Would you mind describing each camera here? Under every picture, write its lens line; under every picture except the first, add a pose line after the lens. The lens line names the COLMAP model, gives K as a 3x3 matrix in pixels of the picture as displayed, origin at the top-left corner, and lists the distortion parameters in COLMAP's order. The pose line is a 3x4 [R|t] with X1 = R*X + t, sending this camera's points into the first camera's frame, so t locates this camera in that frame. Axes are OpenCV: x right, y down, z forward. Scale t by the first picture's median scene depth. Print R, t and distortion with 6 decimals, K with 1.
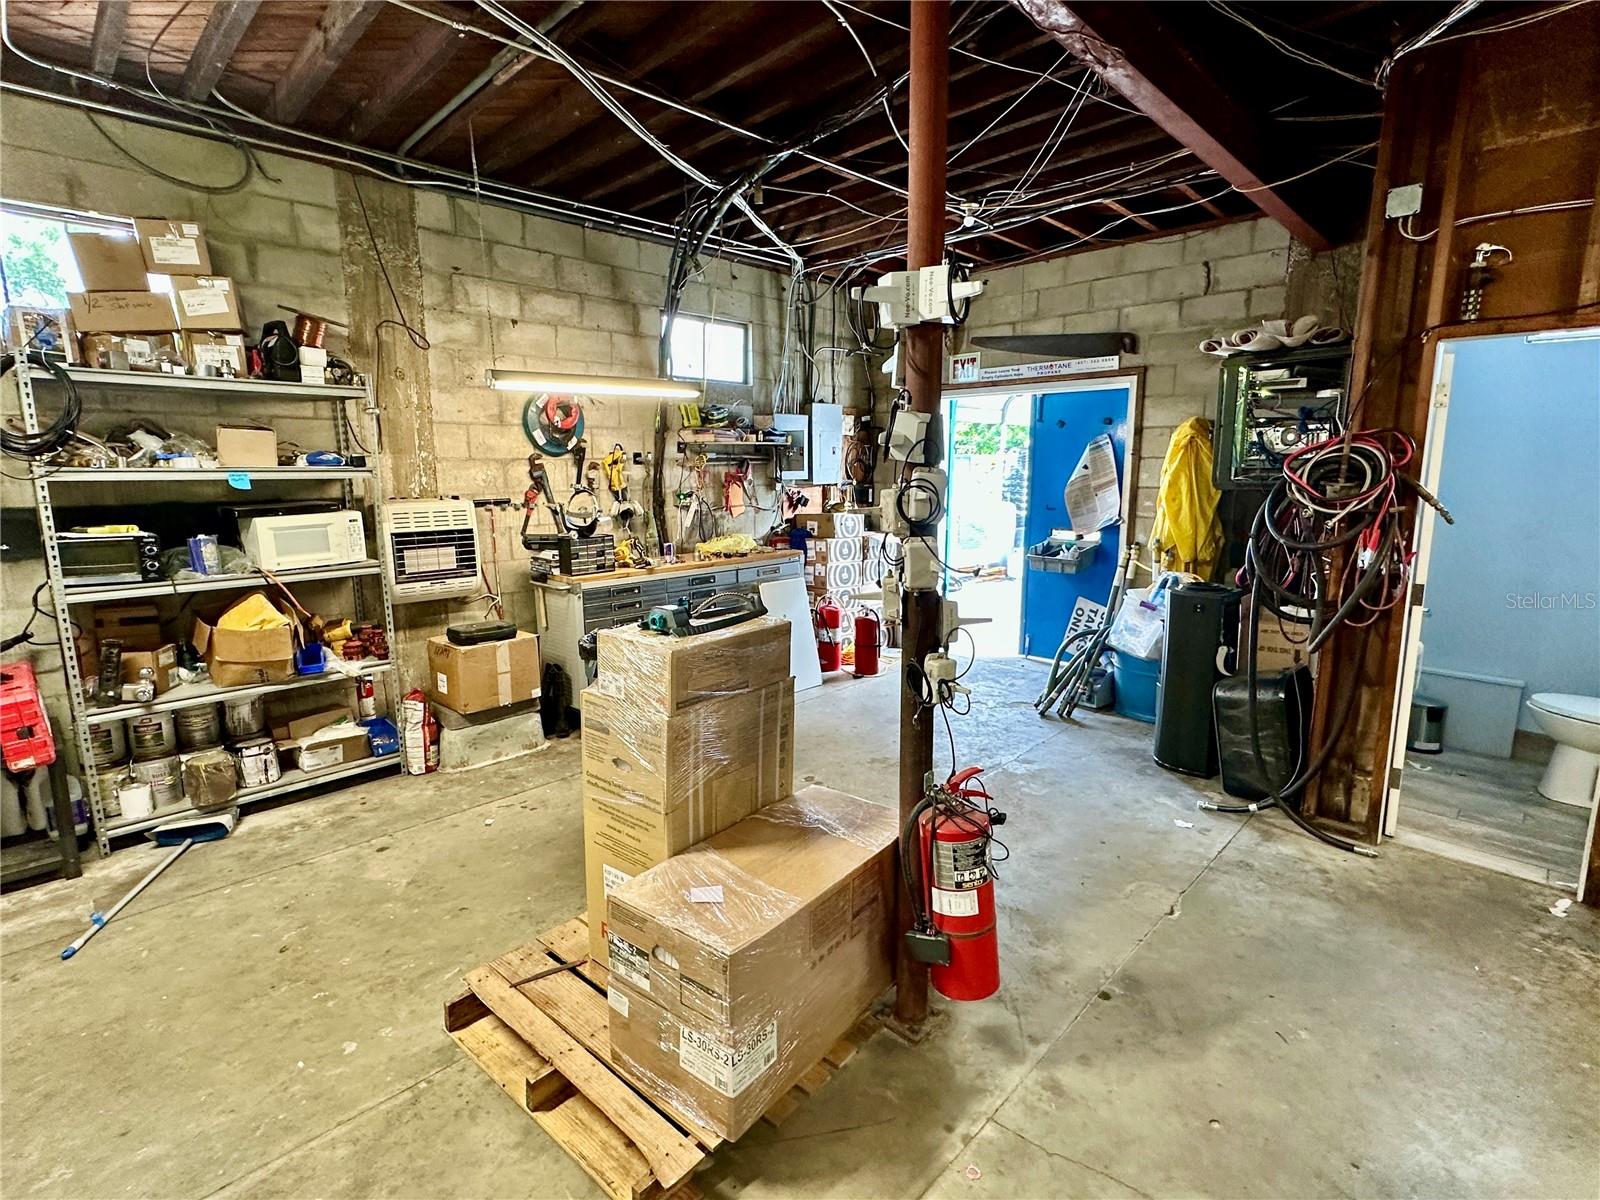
lens RADIAL K [[780.8, 0, 801.0], [0, 780.8, 599.4], [0, 0, 1]] dist [-0.001615, -0.000084]
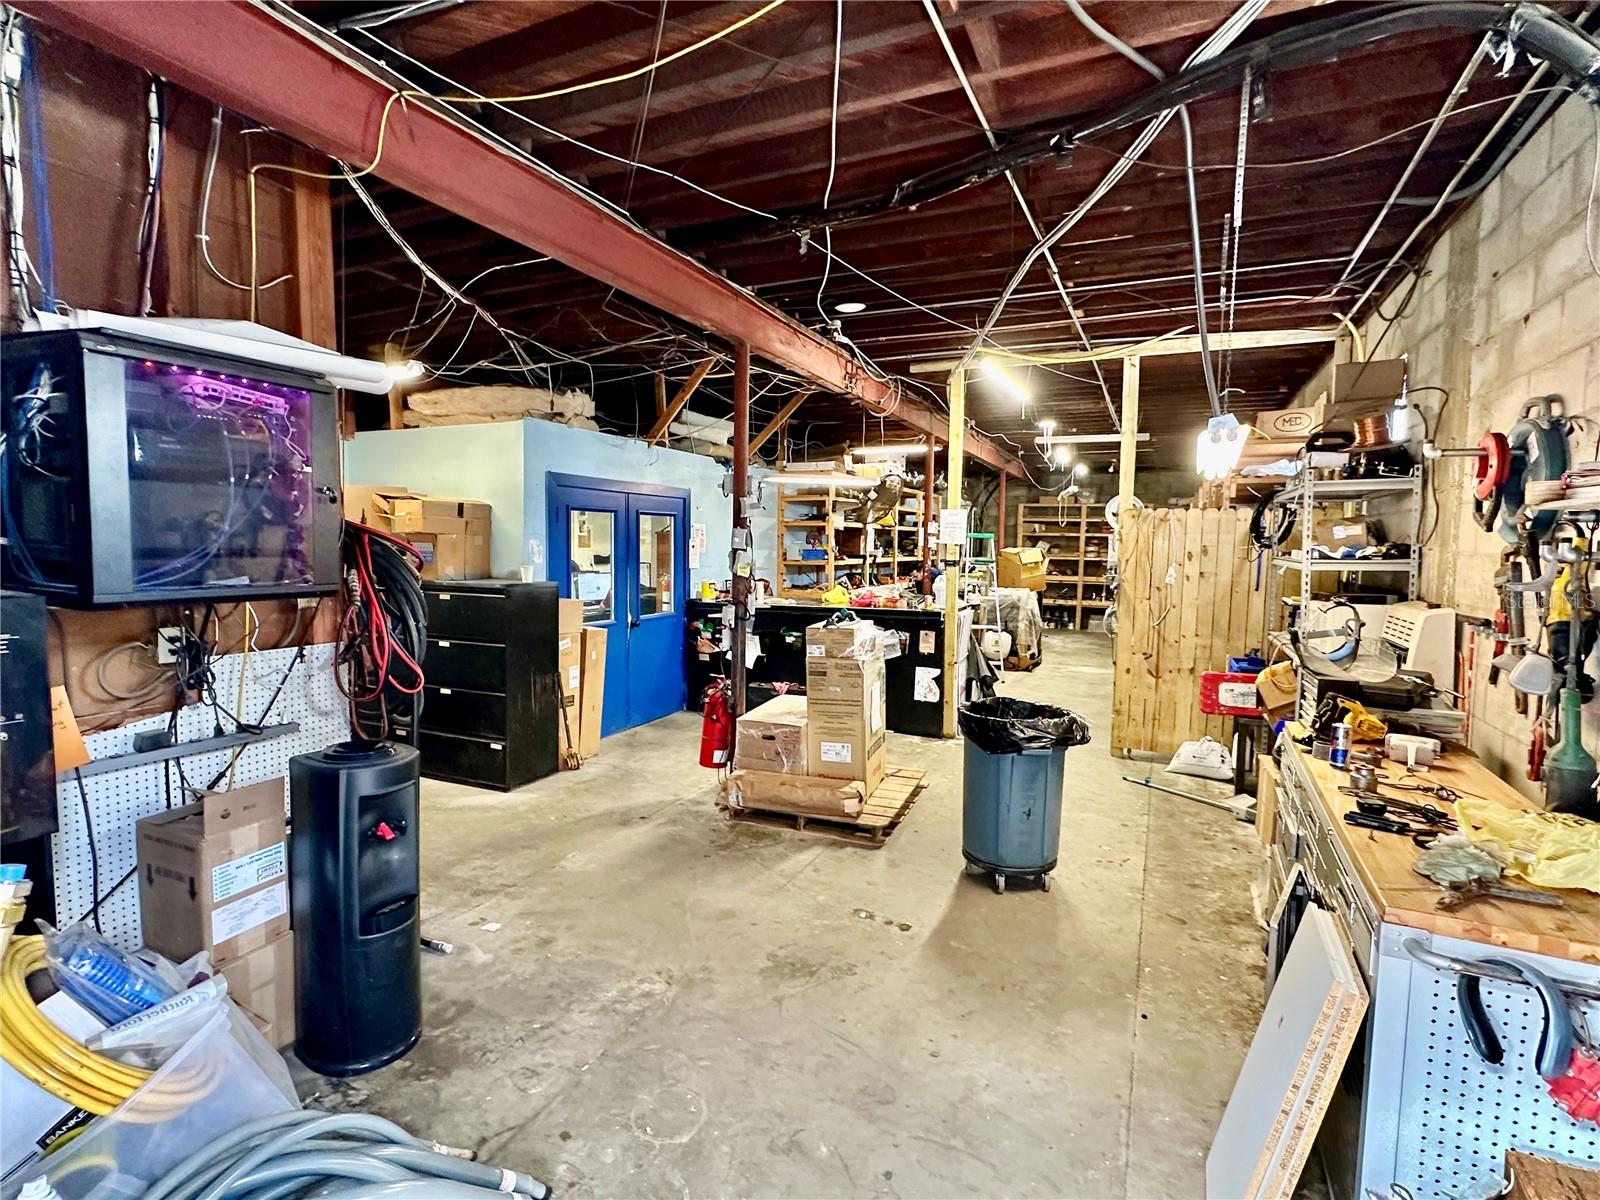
lens RADIAL K [[780.8, 0, 801.0], [0, 780.8, 599.4], [0, 0, 1]] dist [-0.001615, -0.000084]
pose [[-0.944025, 0.015730, -0.329499, 0.466000], [-0.065776, 0.969828, 0.234749, -0.362749], [0.323250, 0.243282, -0.914507, 1.994376]]
